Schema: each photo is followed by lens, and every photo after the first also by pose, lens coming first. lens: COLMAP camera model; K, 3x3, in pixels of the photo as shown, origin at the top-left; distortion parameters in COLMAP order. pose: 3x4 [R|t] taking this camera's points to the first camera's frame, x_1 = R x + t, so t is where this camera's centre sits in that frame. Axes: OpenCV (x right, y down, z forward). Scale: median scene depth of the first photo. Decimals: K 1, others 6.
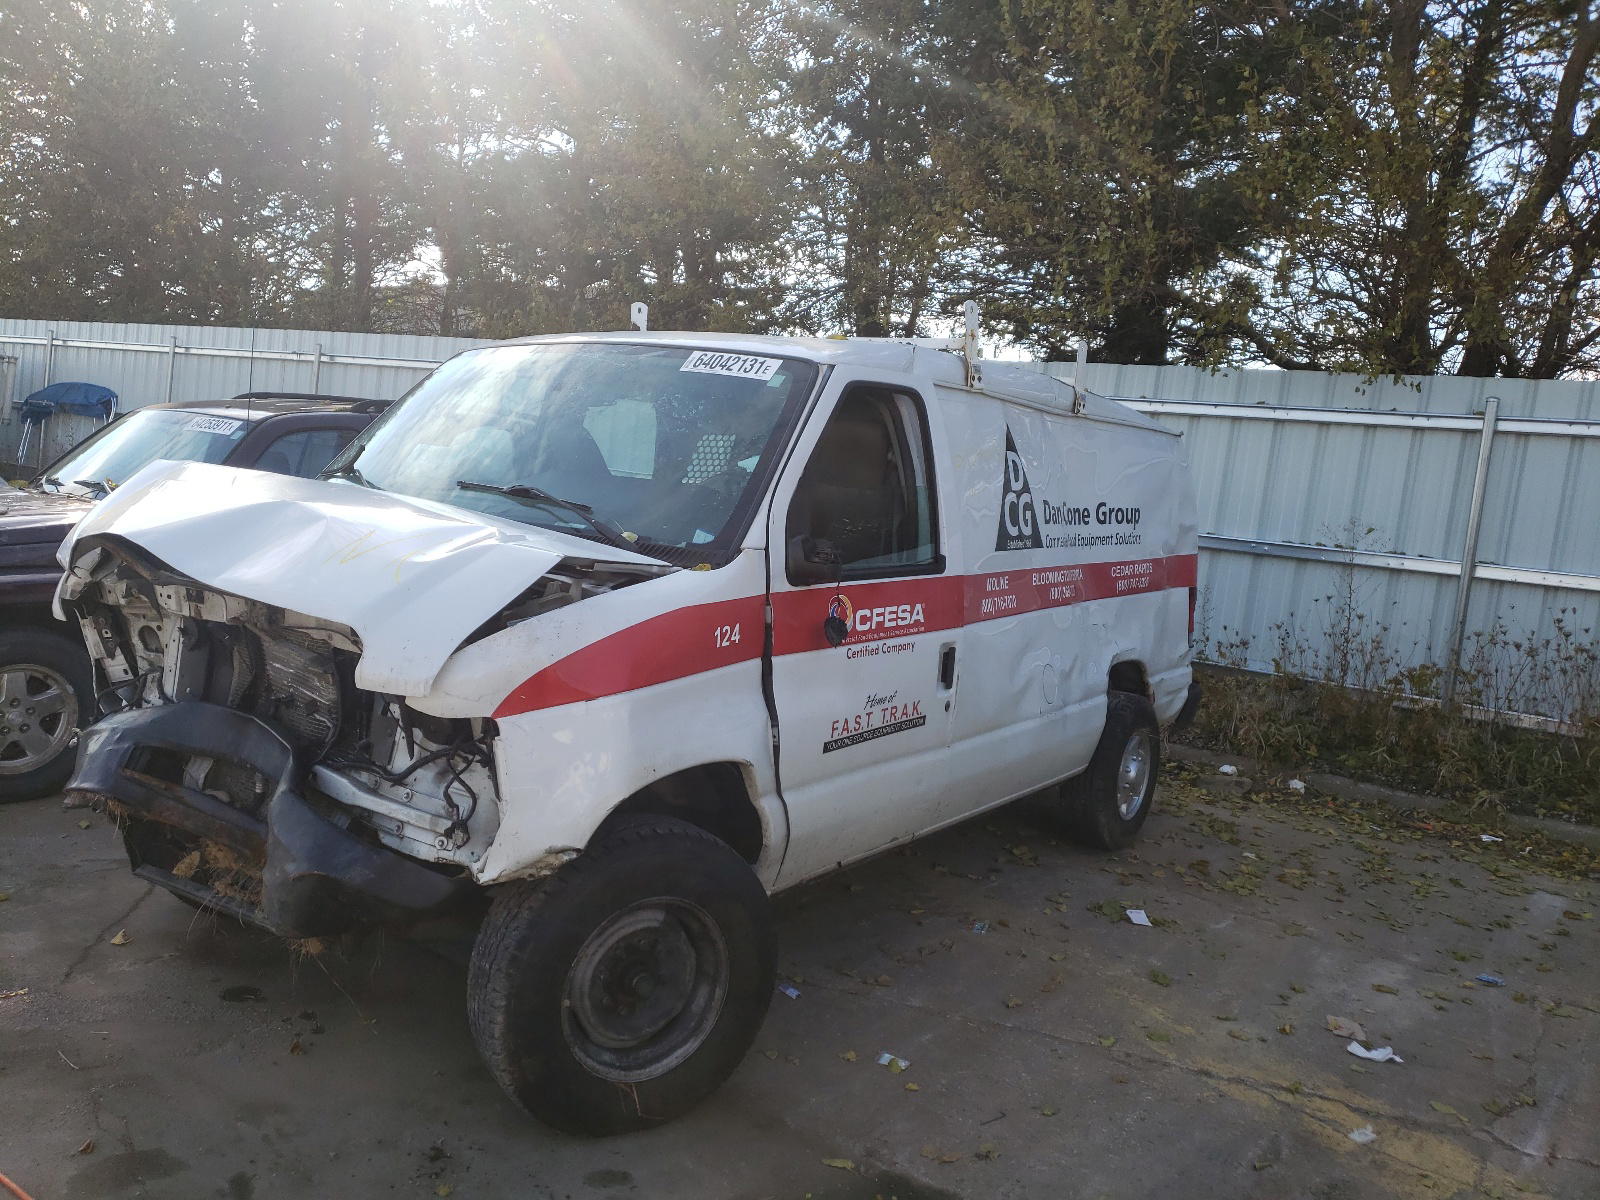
lens RADIAL K [[1227.1, 0, 809.3], [0, 1227.1, 587.7], [0, 0, 1]] dist [0.028482, 0.001597]
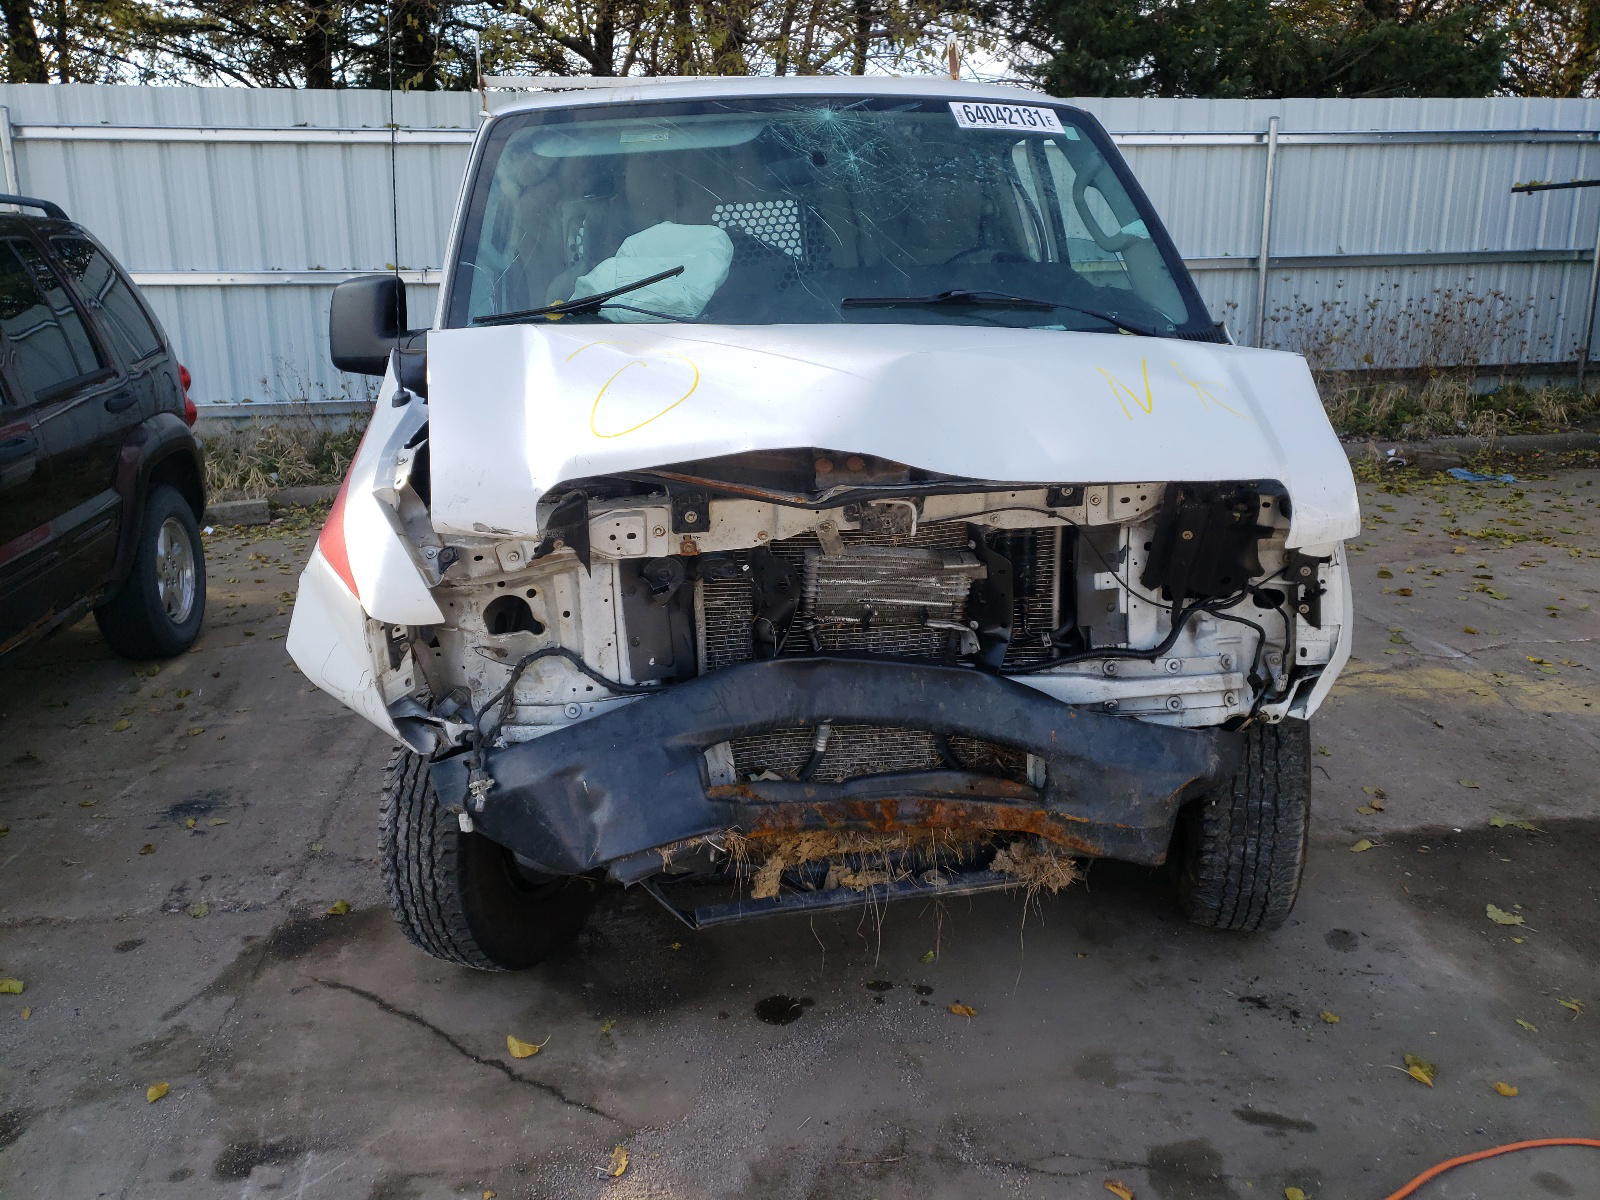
lens RADIAL K [[1228.3, 0, 789.3], [0, 1228.3, 580.3], [0, 0, 1]] dist [0.026869, 0.001065]
pose [[0.726865, -0.285544, 0.624606, -0.712916], [0.151748, 0.953766, 0.259430, -0.103148], [-0.669806, -0.093788, 0.736590, 0.380411]]
